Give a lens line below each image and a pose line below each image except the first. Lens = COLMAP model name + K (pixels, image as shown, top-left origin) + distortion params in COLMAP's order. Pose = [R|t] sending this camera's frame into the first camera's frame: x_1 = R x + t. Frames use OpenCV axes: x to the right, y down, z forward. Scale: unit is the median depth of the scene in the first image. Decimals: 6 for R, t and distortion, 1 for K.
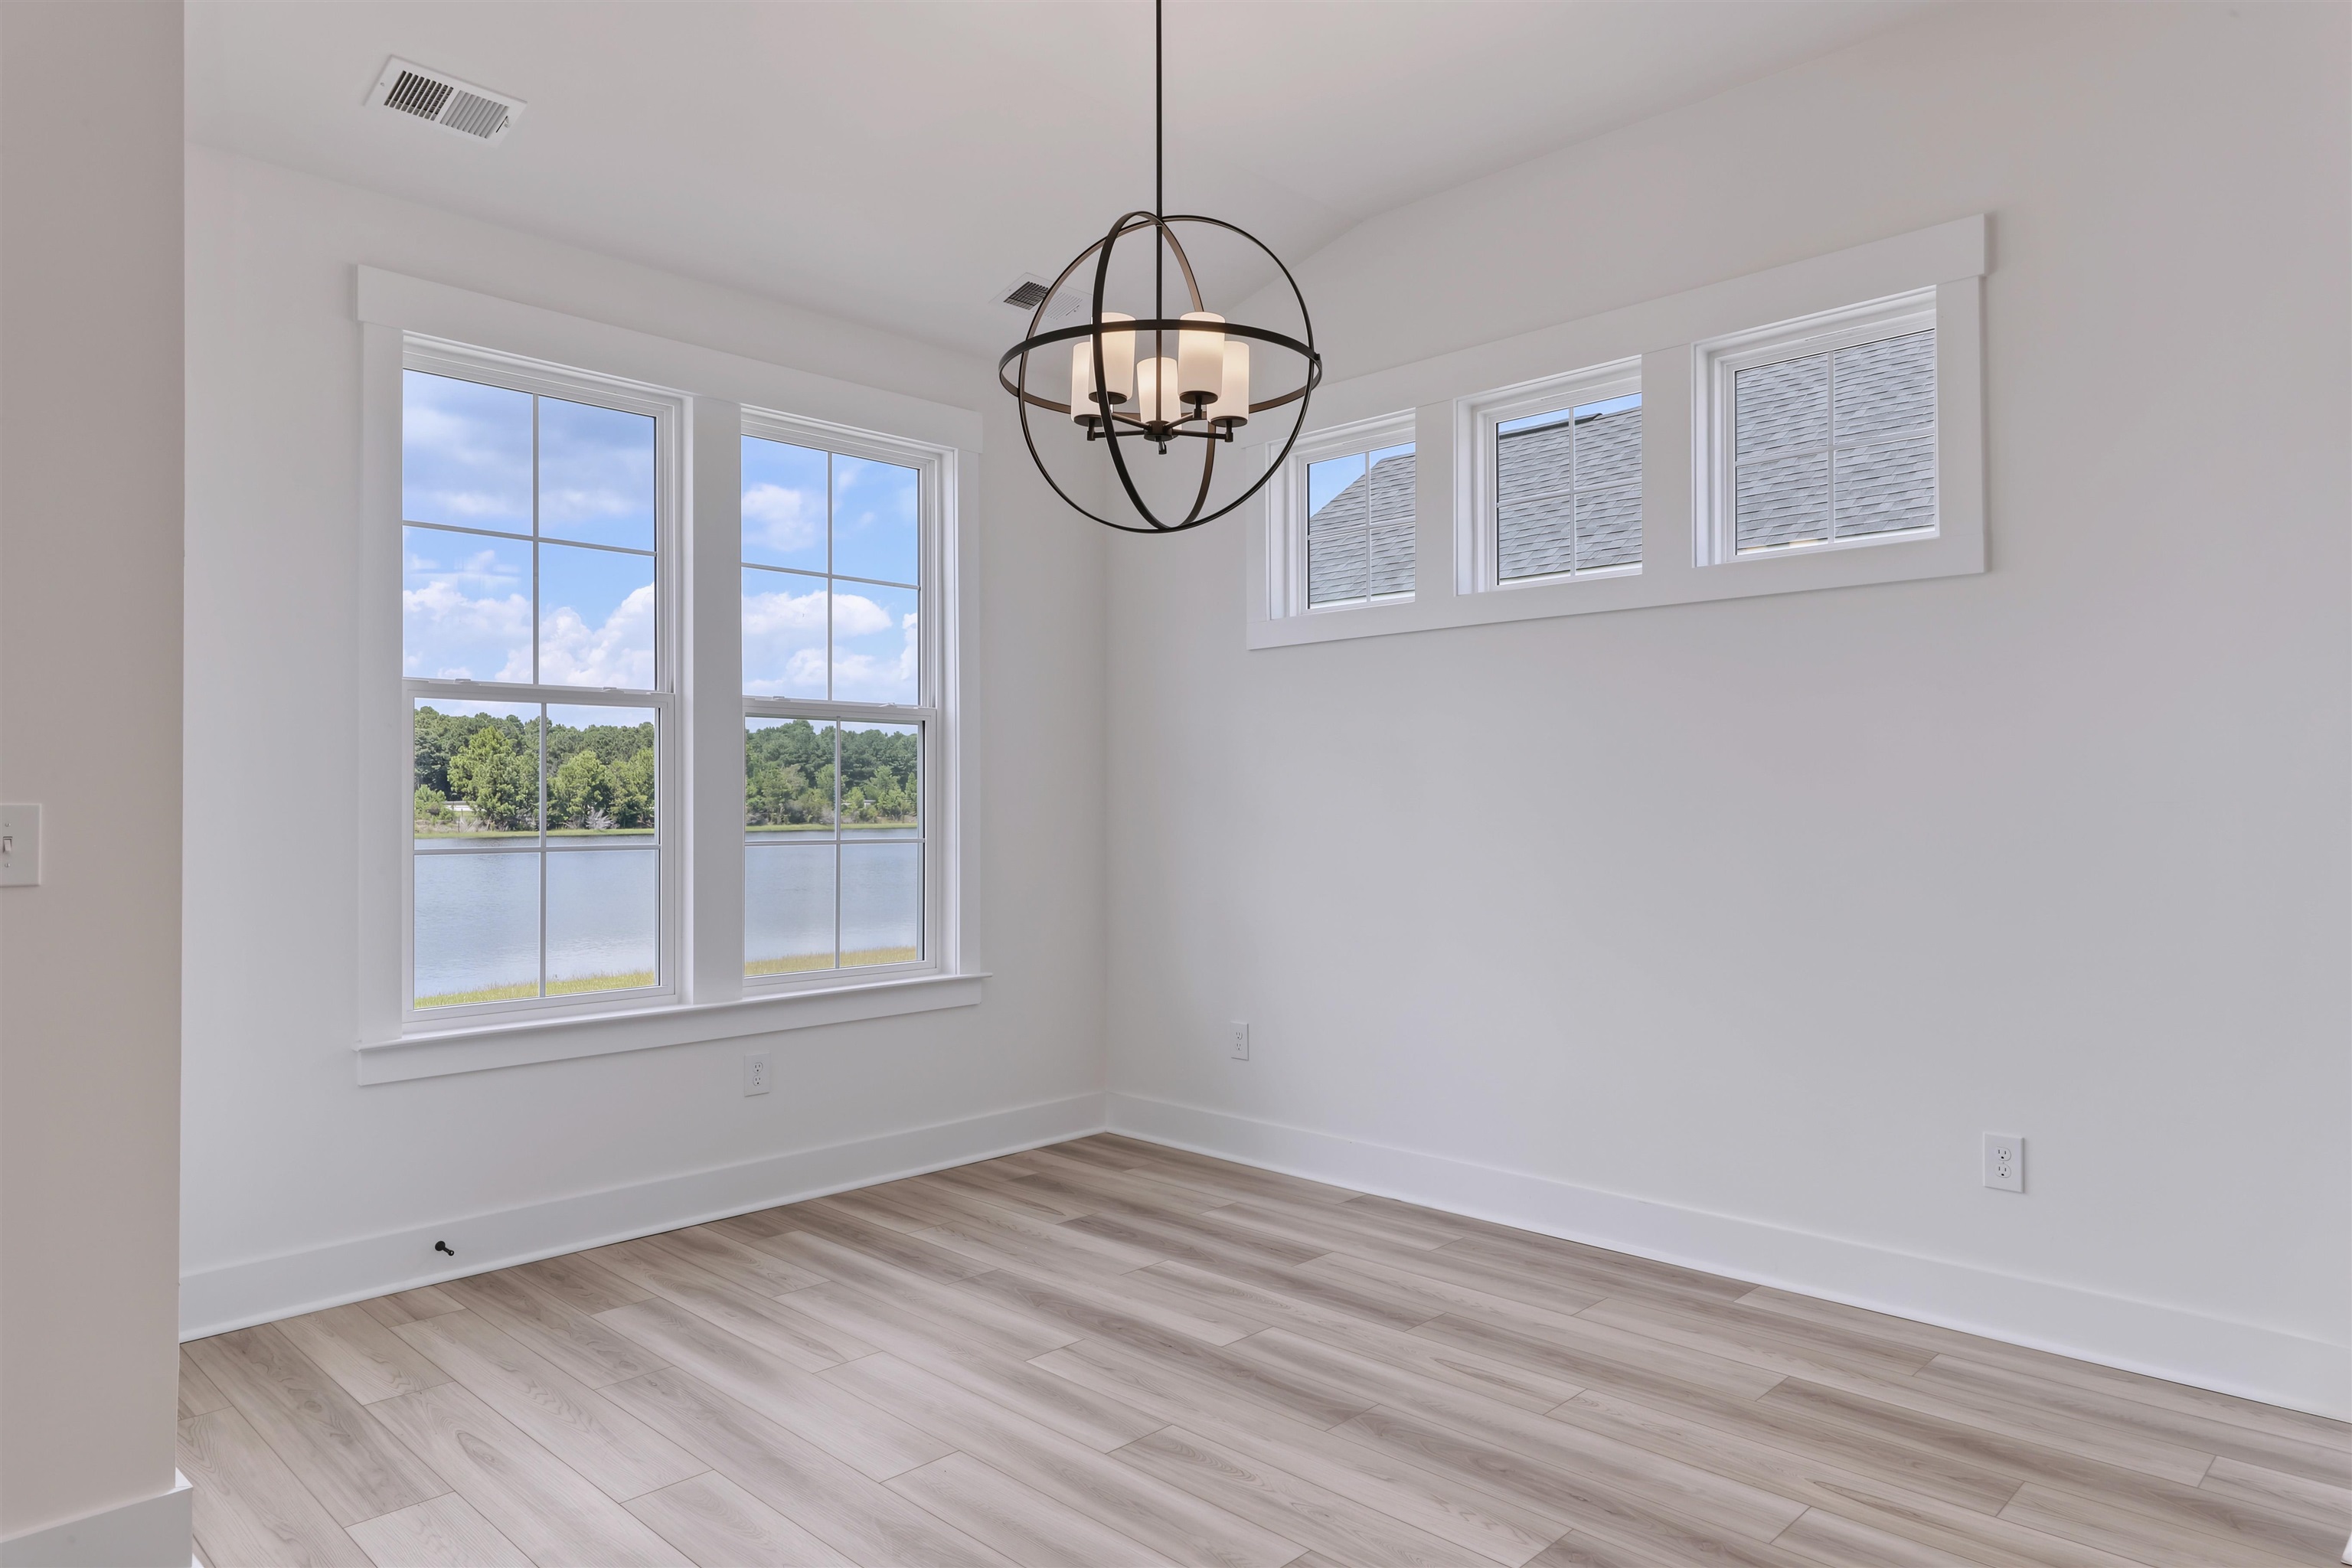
lens RADIAL K [[1438.8, 0, 1178.6], [0, 1438.8, 784.9], [0, 0, 1]] dist [0.004567, -0.000613]
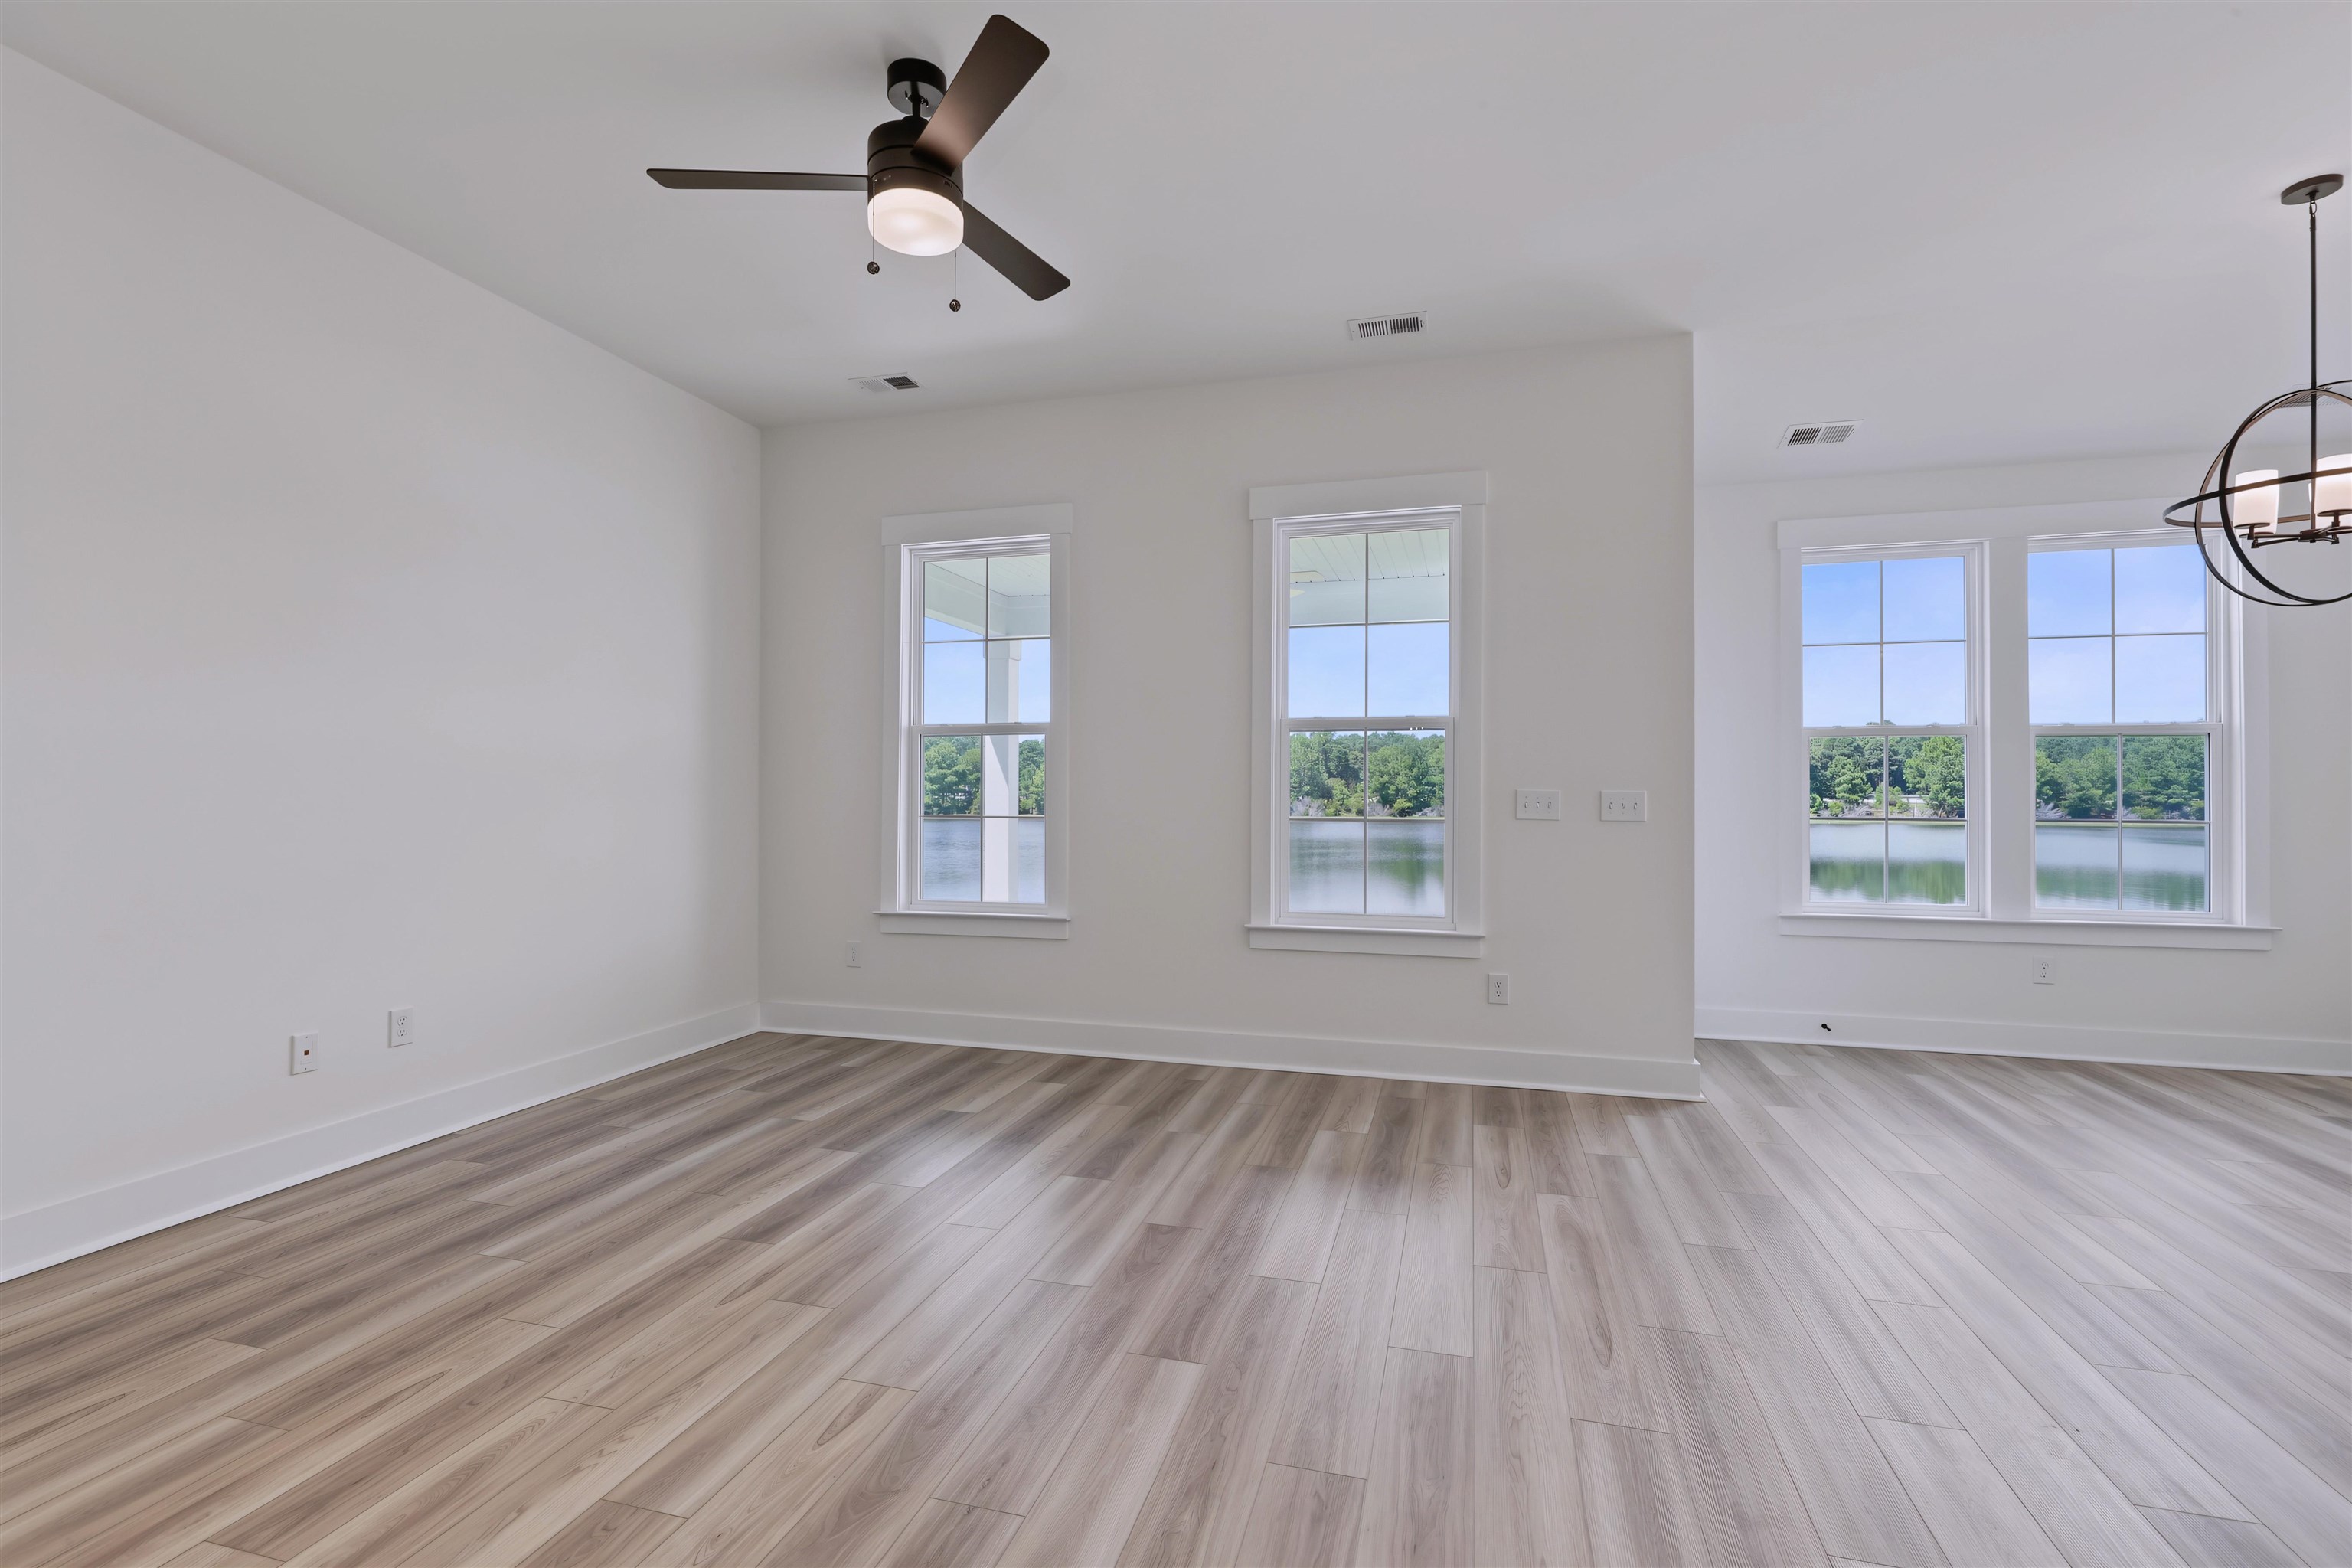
lens RADIAL K [[1068.8, 0, 1169.0], [0, 1068.8, 784.7], [0, 0, 1]] dist [0.003829, 0.000355]
pose [[0.478222, -0.003829, -0.878230, 0.282564], [0.005607, 0.999983, -0.001307, -0.000345], [0.878221, -0.004299, 0.478236, -0.387455]]
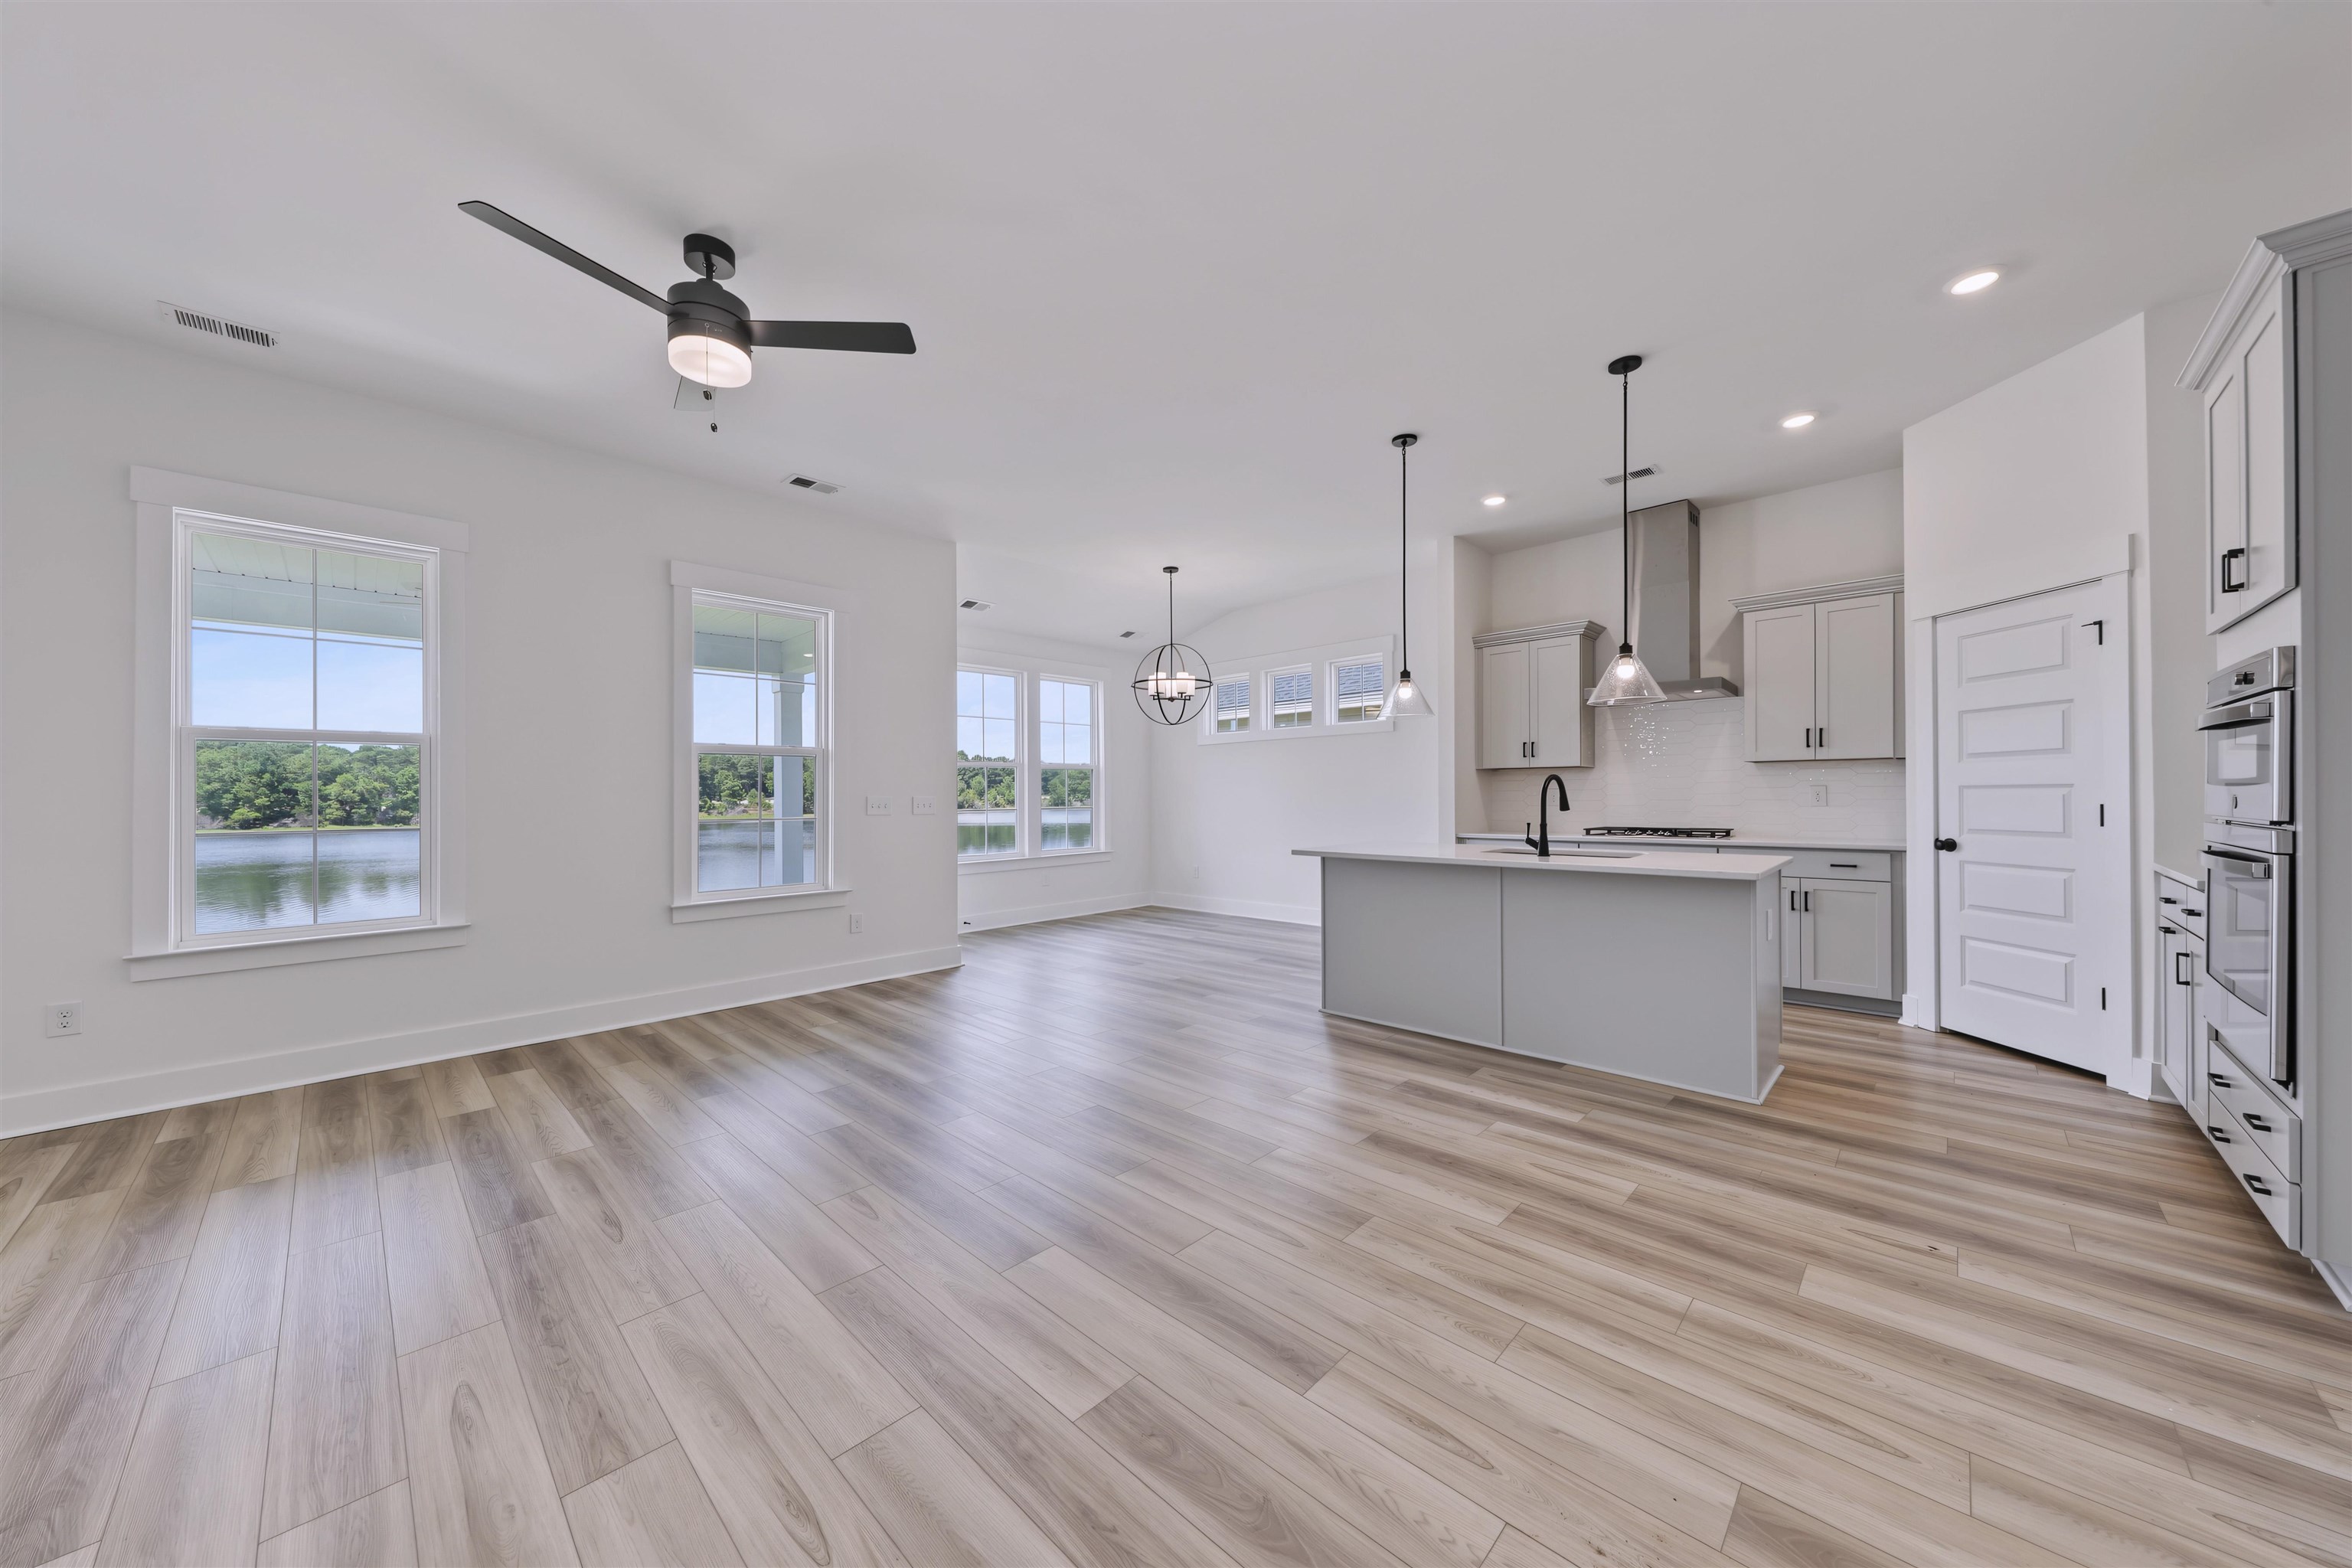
lens RADIAL K [[809.2, 0, 1176.8], [0, 809.2, 788.1], [0, 0, 1]] dist [0.002977, 0.000064]
pose [[0.999948, -0.007528, 0.006831, -0.011308], [0.007508, 0.999967, 0.002960, -0.007234], [-0.006853, -0.002909, 0.999972, -0.869090]]
